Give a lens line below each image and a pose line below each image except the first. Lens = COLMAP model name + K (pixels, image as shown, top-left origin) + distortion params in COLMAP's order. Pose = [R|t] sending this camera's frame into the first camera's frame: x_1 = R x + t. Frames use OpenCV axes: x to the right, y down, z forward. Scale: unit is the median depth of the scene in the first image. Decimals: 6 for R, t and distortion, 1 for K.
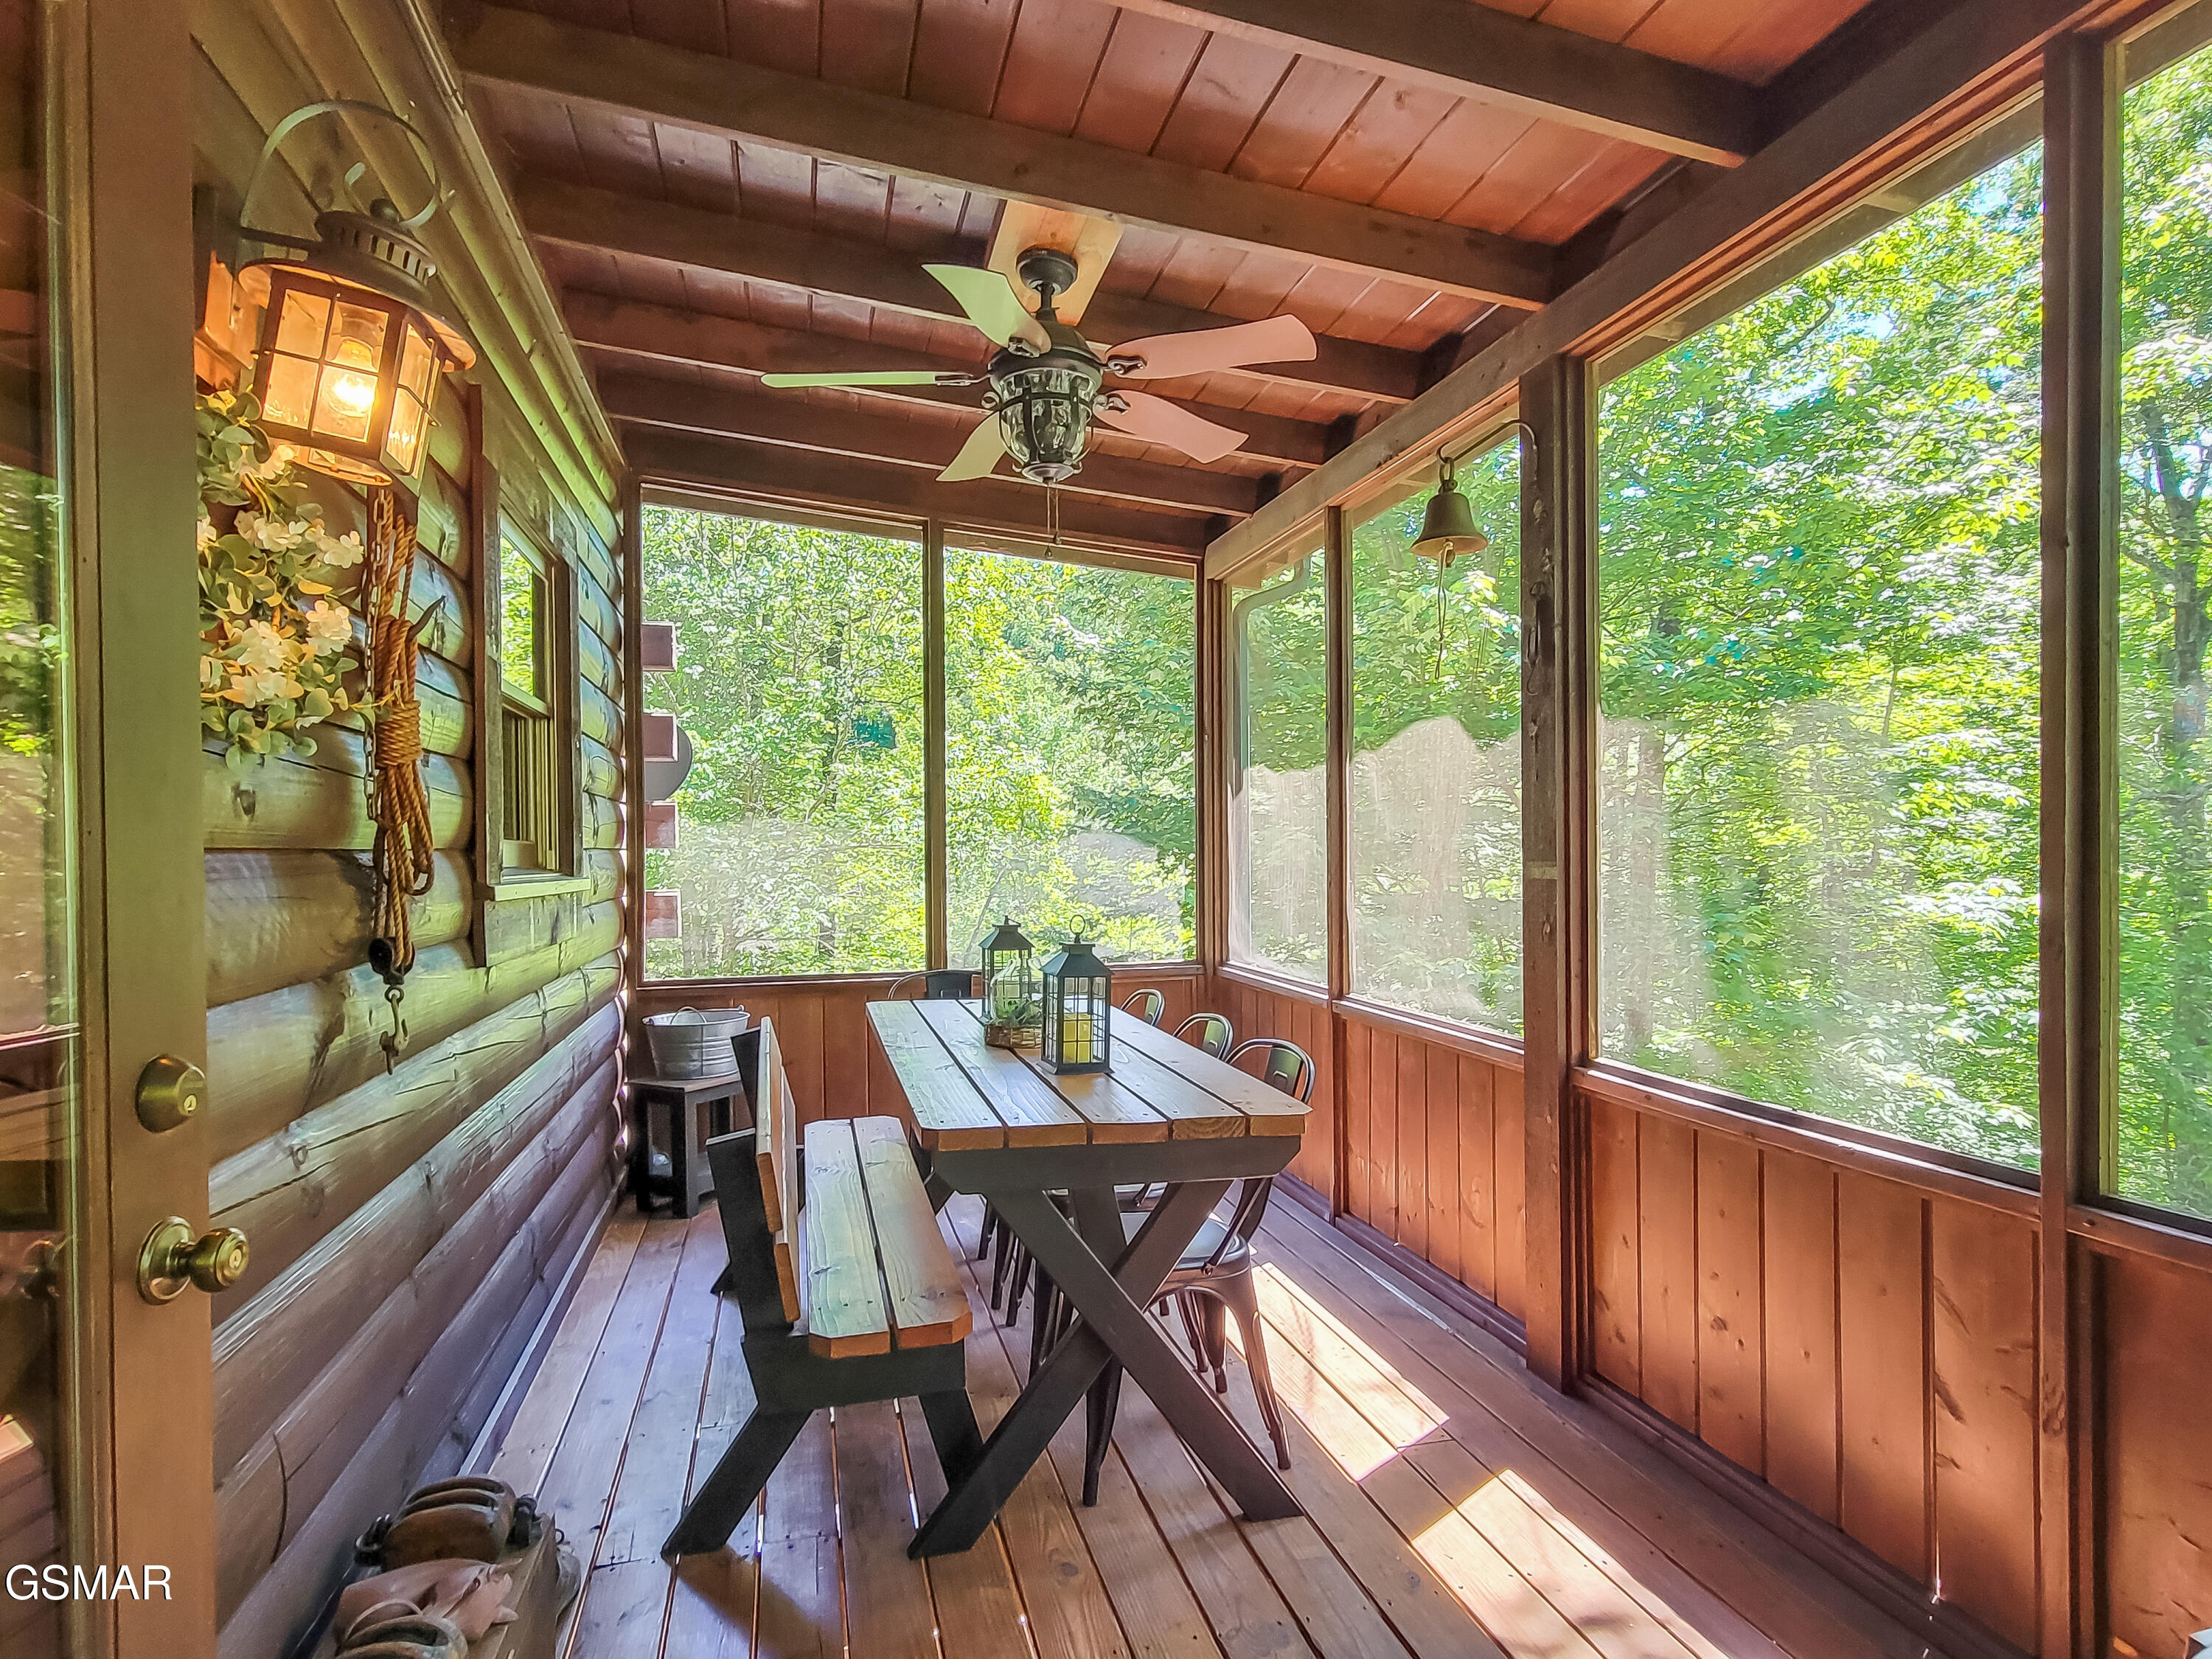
lens RADIAL K [[1099.9, 0, 1108.7], [0, 1099.9, 848.2], [0, 0, 1]] dist [-0.001167, 0.000340]
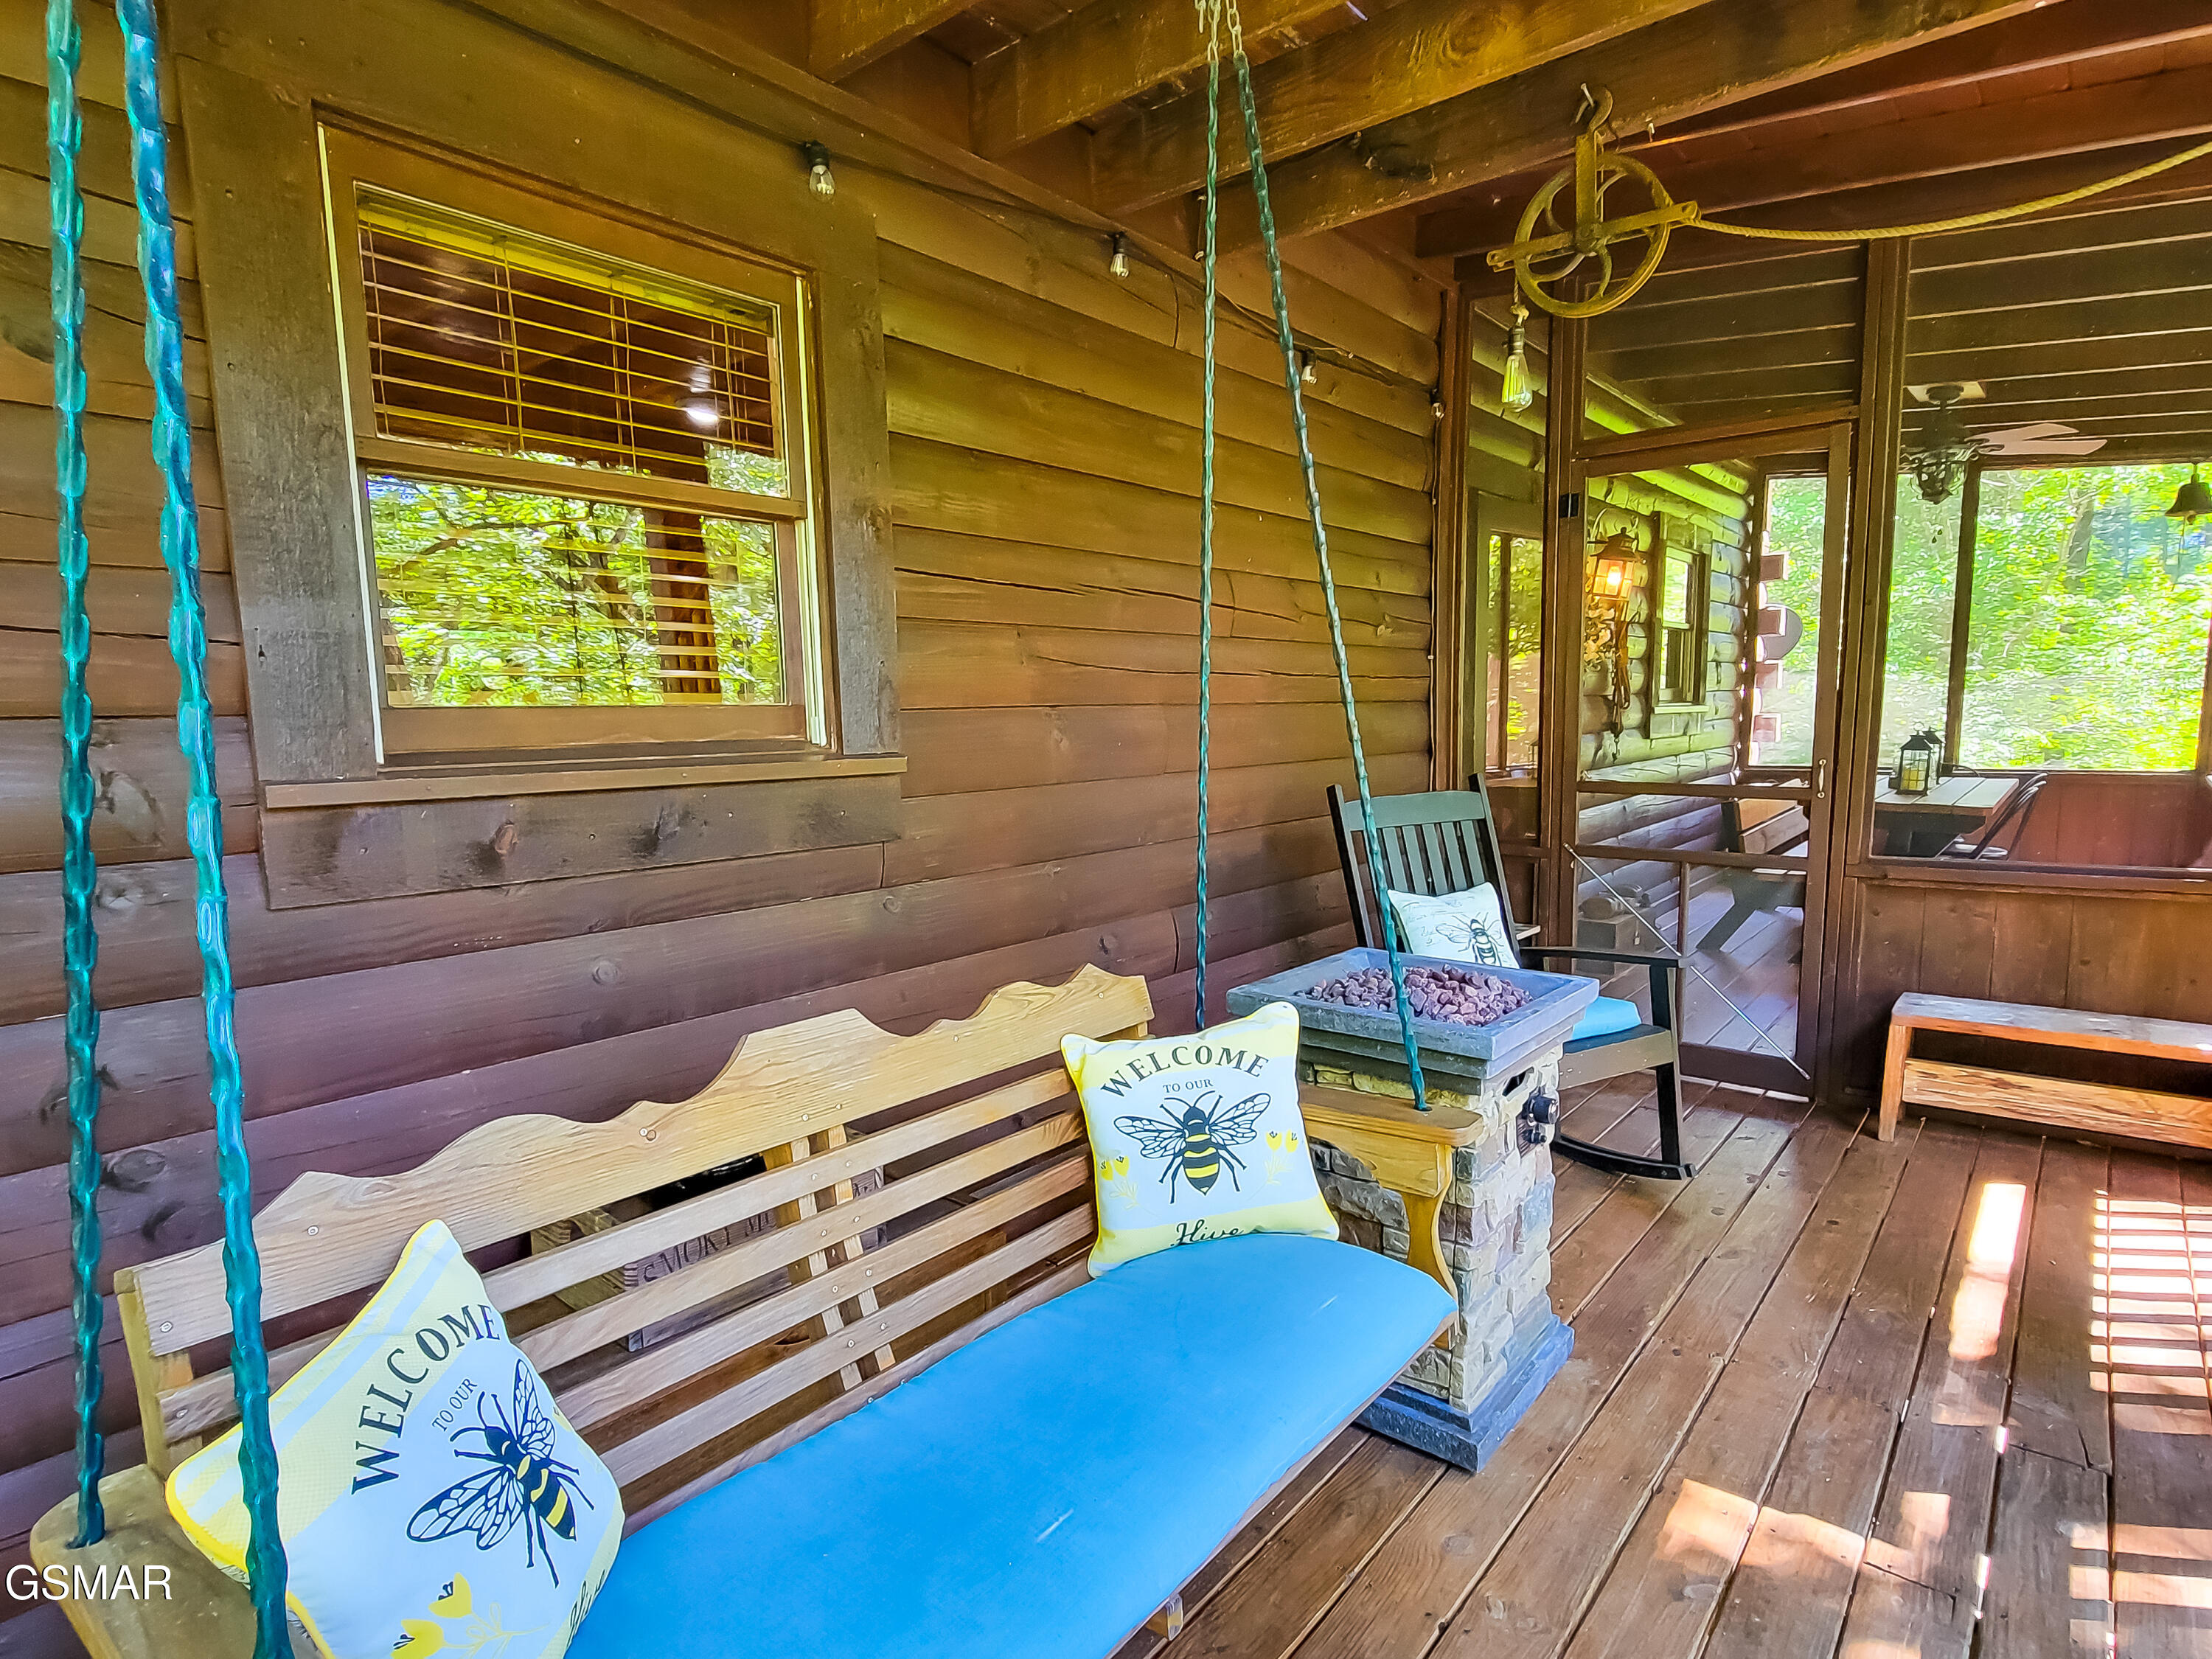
lens RADIAL K [[1099.9, 0, 1108.7], [0, 1099.9, 848.2], [0, 0, 1]] dist [-0.001167, 0.000340]
pose [[0.527660, 0.114040, -0.841766, 0.759355], [0.014166, 0.989628, 0.142952, -0.020293], [0.849337, -0.087354, 0.520572, -1.138242]]
